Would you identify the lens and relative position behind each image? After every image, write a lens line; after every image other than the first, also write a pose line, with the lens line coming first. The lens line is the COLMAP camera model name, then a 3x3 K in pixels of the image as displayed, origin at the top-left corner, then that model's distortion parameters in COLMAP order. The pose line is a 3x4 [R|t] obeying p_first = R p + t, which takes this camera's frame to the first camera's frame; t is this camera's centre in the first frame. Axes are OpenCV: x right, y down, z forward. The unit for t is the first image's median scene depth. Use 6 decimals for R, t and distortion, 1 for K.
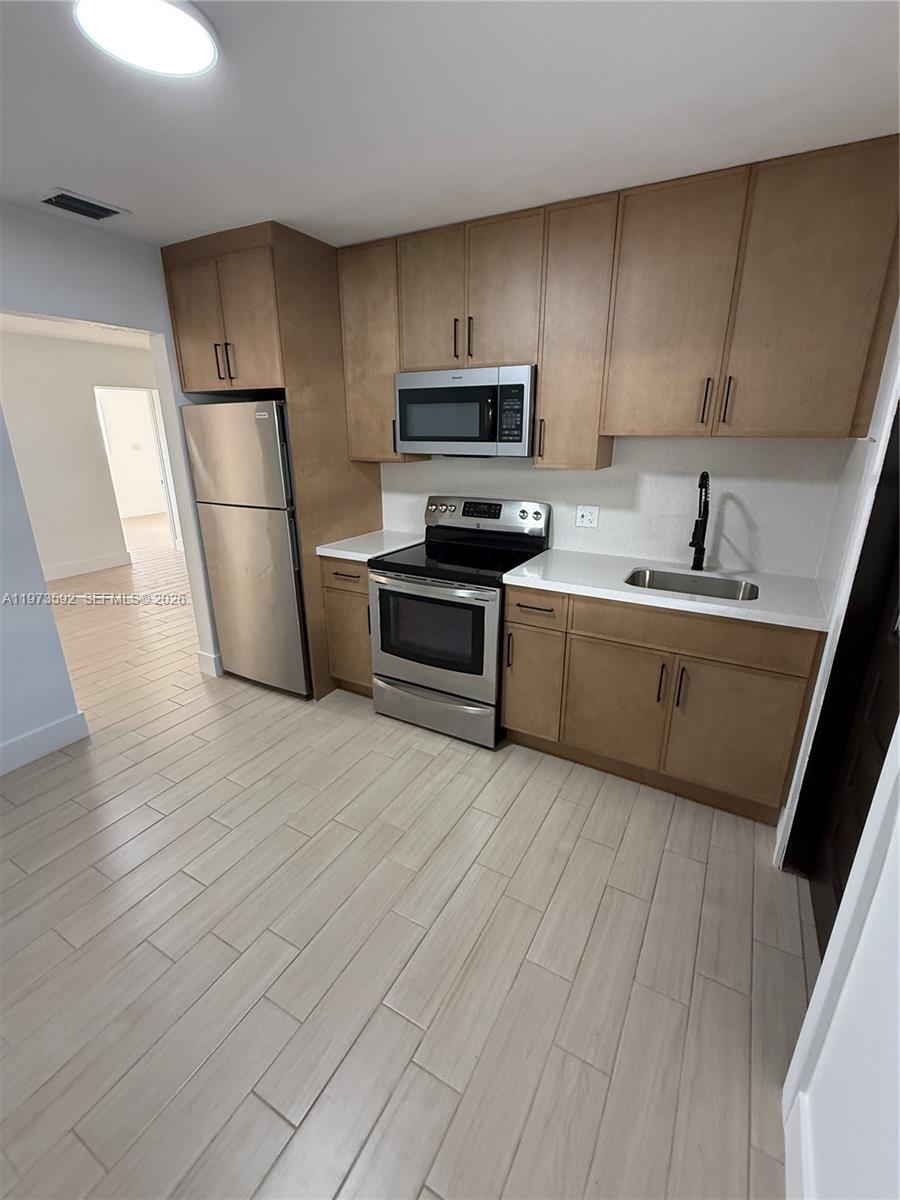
lens RADIAL K [[520.5, 0, 450.3], [0, 520.5, 600.6], [0, 0, 1]] dist [-0.000180, 0.000441]
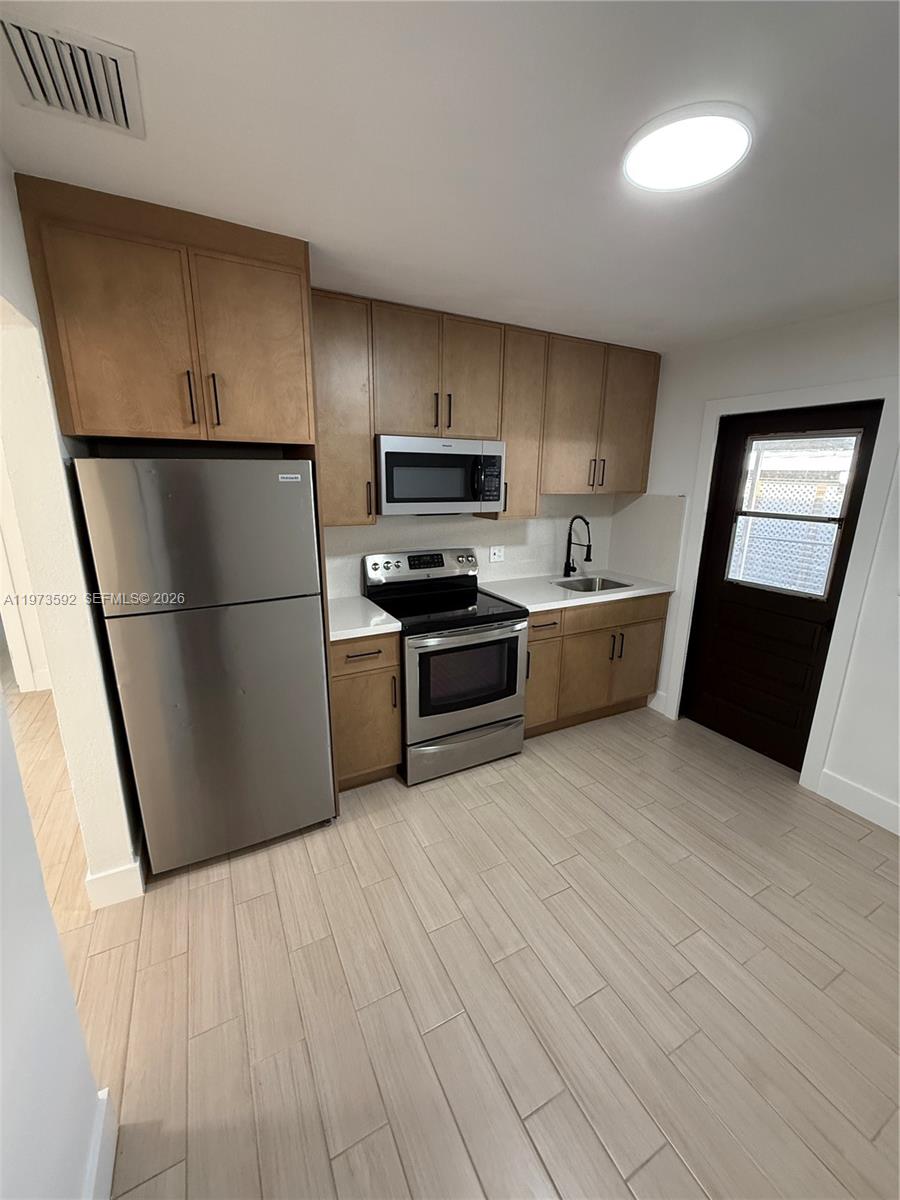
lens RADIAL K [[478.3, 0, 451.2], [0, 478.3, 598.1], [0, 0, 1]] dist [-0.001283, 0.000040]
pose [[0.539167, -0.203526, 0.817237, -0.878266], [0.253445, 0.964590, 0.073014, -0.186850], [-0.803159, 0.167758, 0.571658, 0.463702]]
